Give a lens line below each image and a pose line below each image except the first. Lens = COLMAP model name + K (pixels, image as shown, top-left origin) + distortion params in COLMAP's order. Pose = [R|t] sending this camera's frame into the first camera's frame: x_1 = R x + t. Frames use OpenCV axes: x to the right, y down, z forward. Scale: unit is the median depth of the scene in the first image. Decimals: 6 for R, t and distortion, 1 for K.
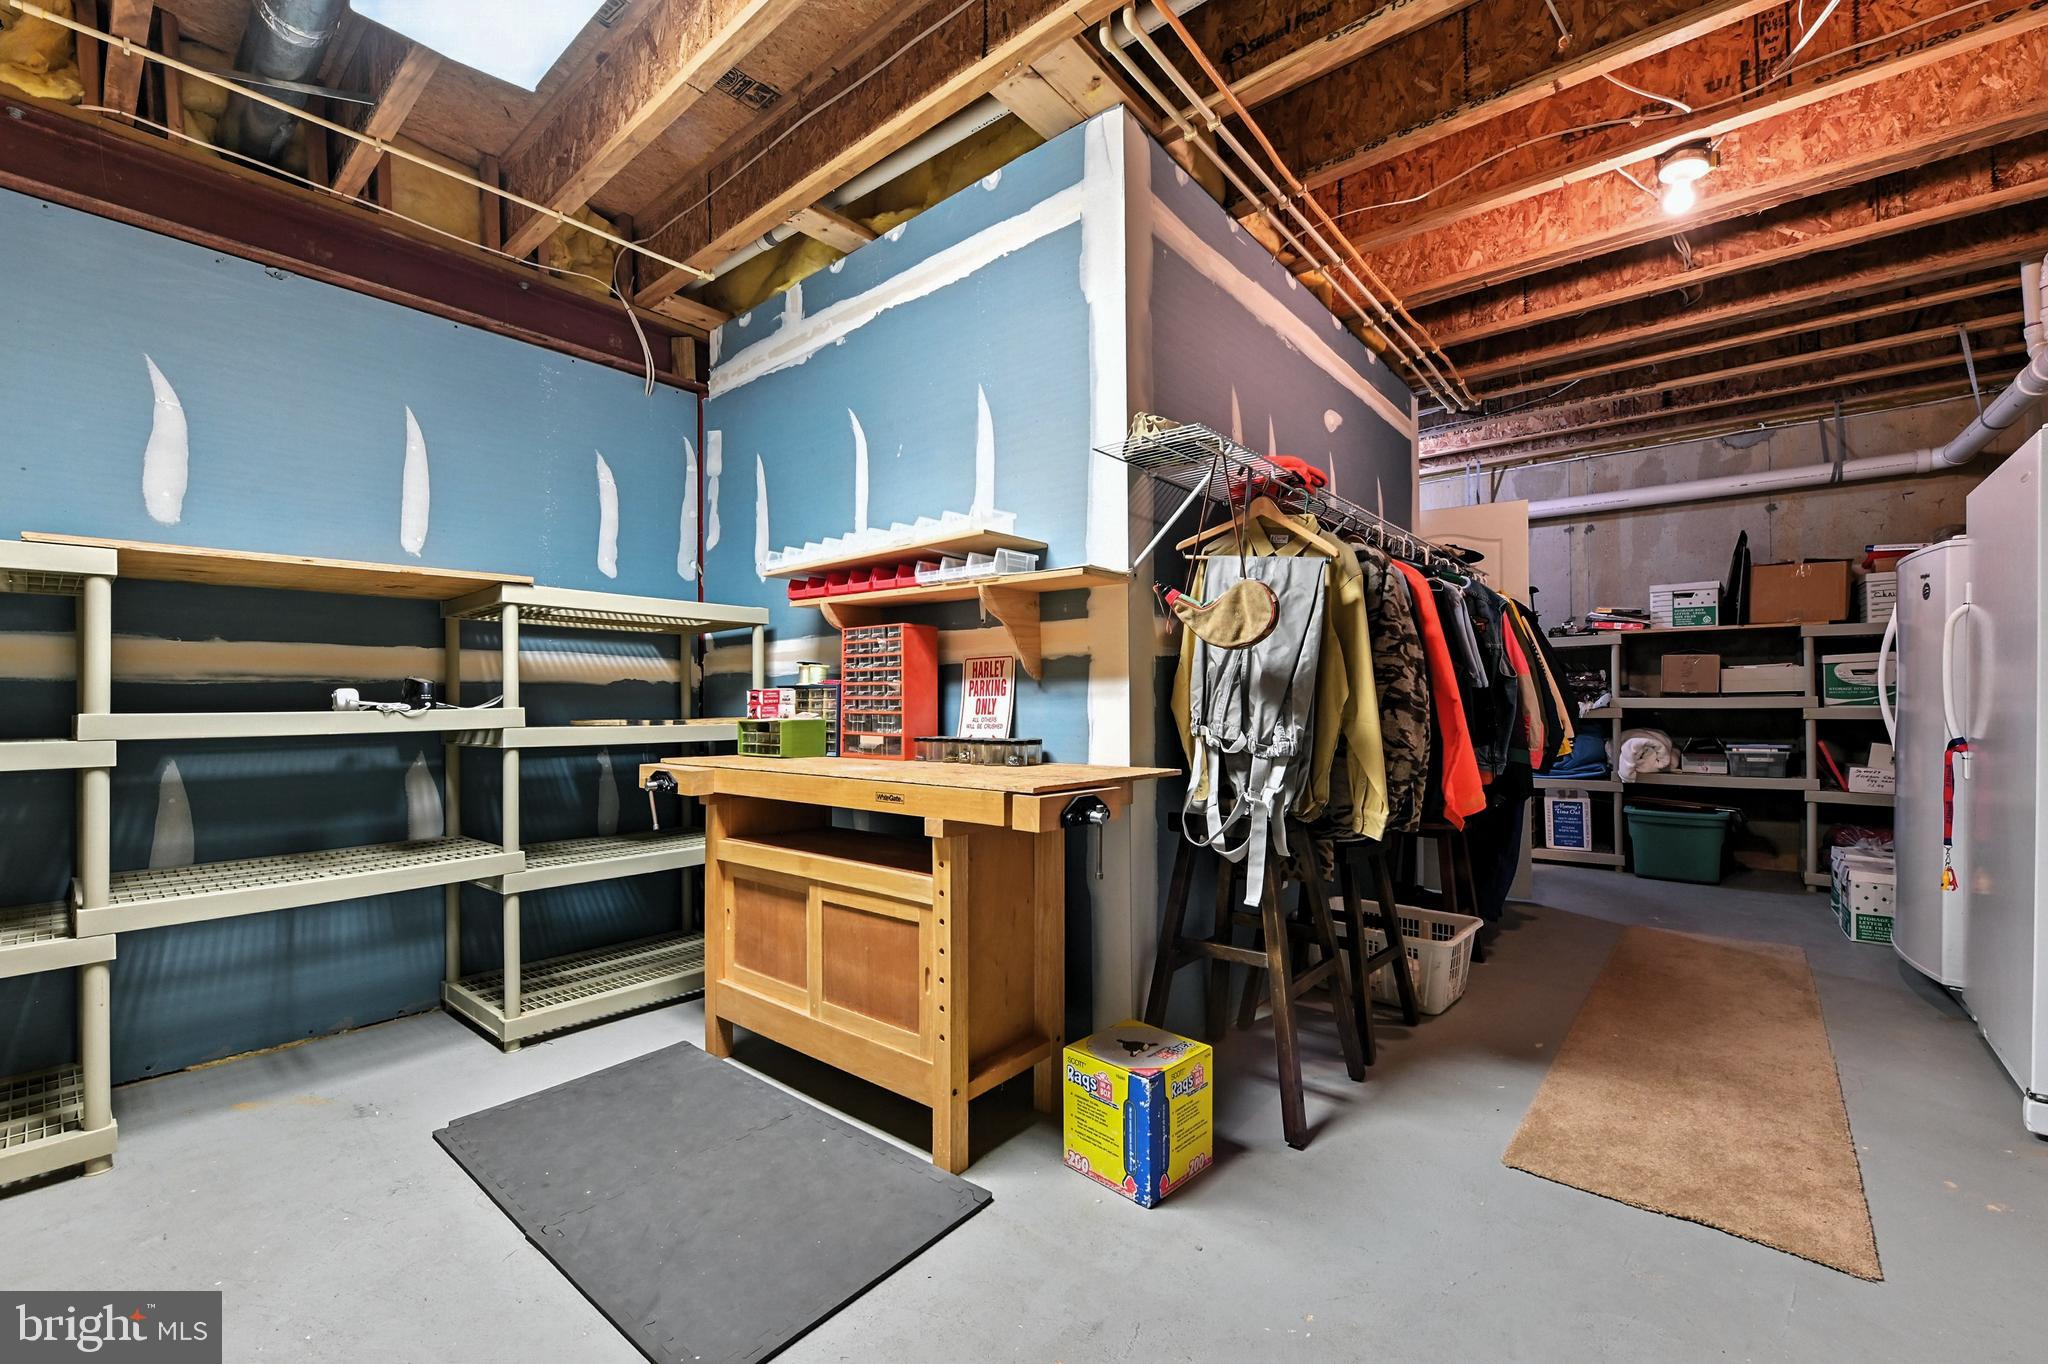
lens RADIAL K [[838.9, 0, 1028.6], [0, 838.9, 694.1], [0, 0, 1]] dist [0.000327, -0.000506]
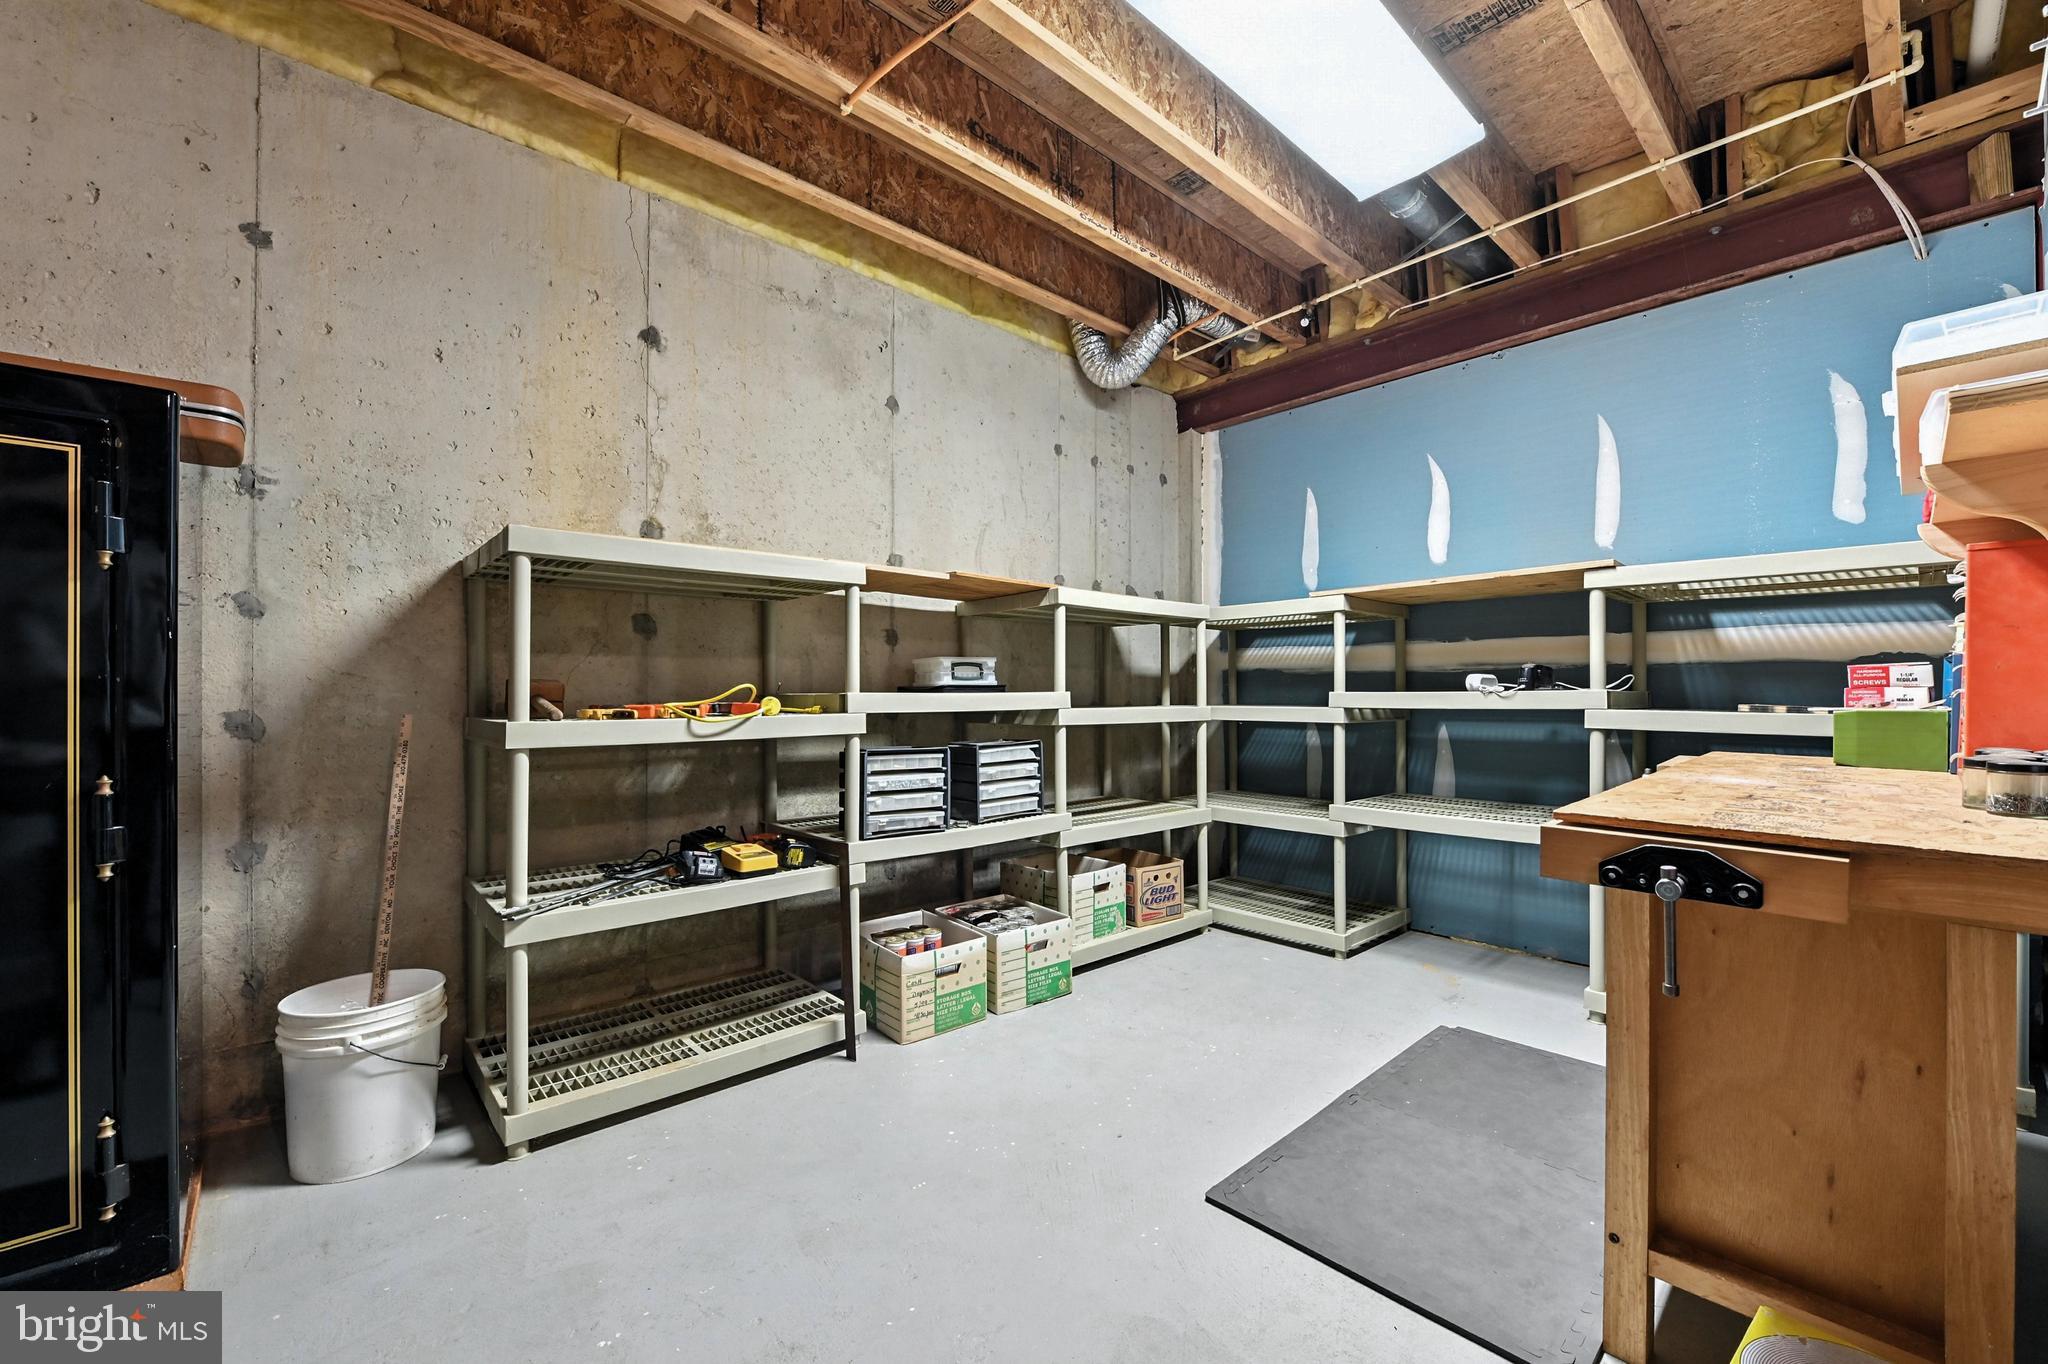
lens RADIAL K [[838.9, 0, 1029.5], [0, 838.9, 687.9], [0, 0, 1]] dist [0.000327, -0.000506]
pose [[-0.136266, 0.004304, -0.990663, 0.516478], [0.011740, 0.999927, 0.002729, 0.002929], [0.990603, -0.011258, -0.136306, 0.468767]]
